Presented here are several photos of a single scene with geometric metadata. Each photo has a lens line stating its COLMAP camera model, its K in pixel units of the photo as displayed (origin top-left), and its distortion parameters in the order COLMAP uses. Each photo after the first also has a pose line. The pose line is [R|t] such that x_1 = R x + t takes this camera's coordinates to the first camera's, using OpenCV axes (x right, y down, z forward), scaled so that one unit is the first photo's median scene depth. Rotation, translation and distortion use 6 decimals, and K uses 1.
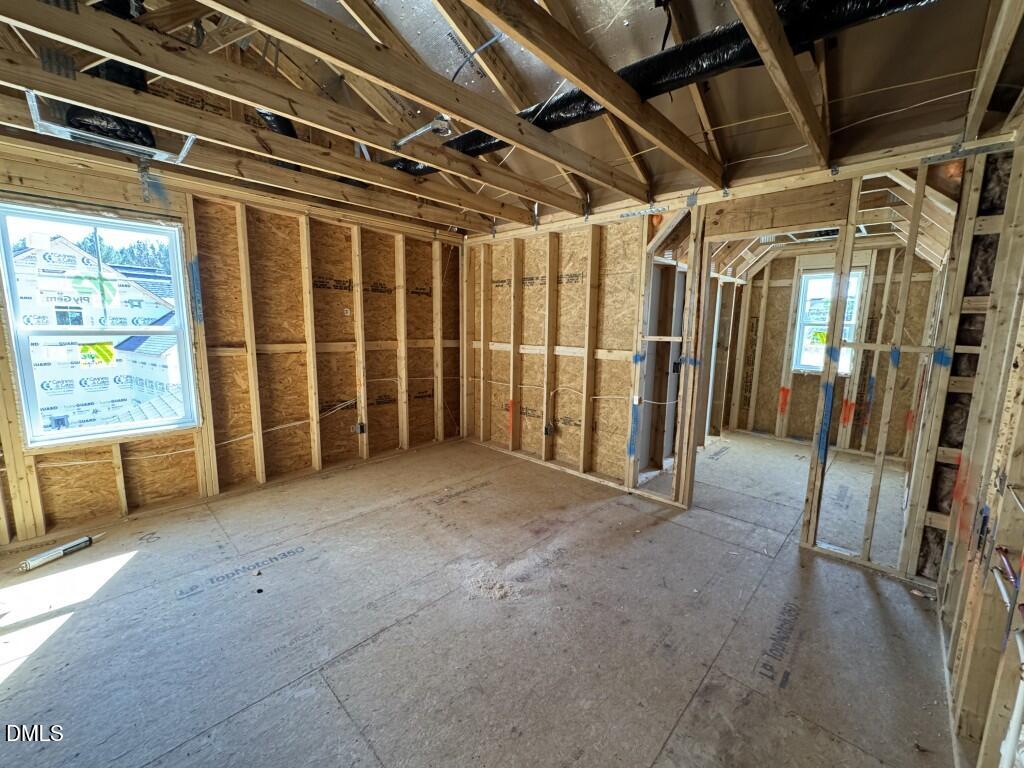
lens RADIAL K [[410.6, 0, 510.1], [0, 410.6, 384.2], [0, 0, 1]] dist [-0.003129, -0.000271]
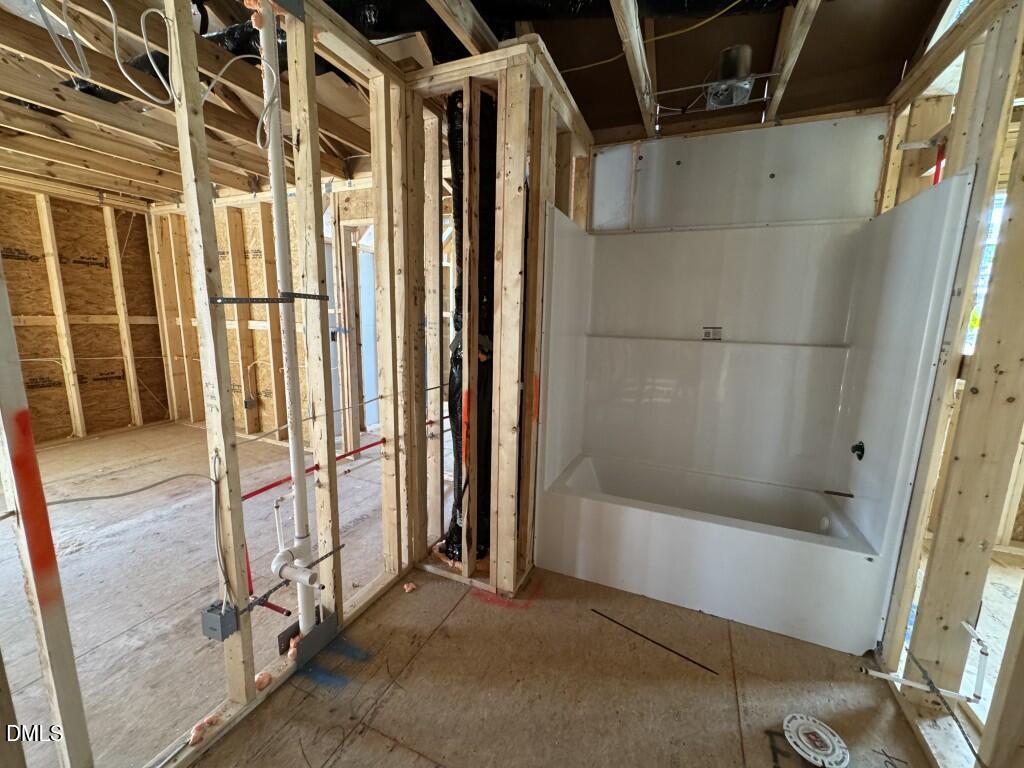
lens RADIAL K [[410.6, 0, 510.1], [0, 410.6, 384.2], [0, 0, 1]] dist [-0.003129, -0.000271]
pose [[0.939260, -0.053452, 0.339018, 0.358436], [0.042534, 0.998311, 0.039561, 0.050873], [-0.340560, -0.022739, 0.939948, -0.176631]]
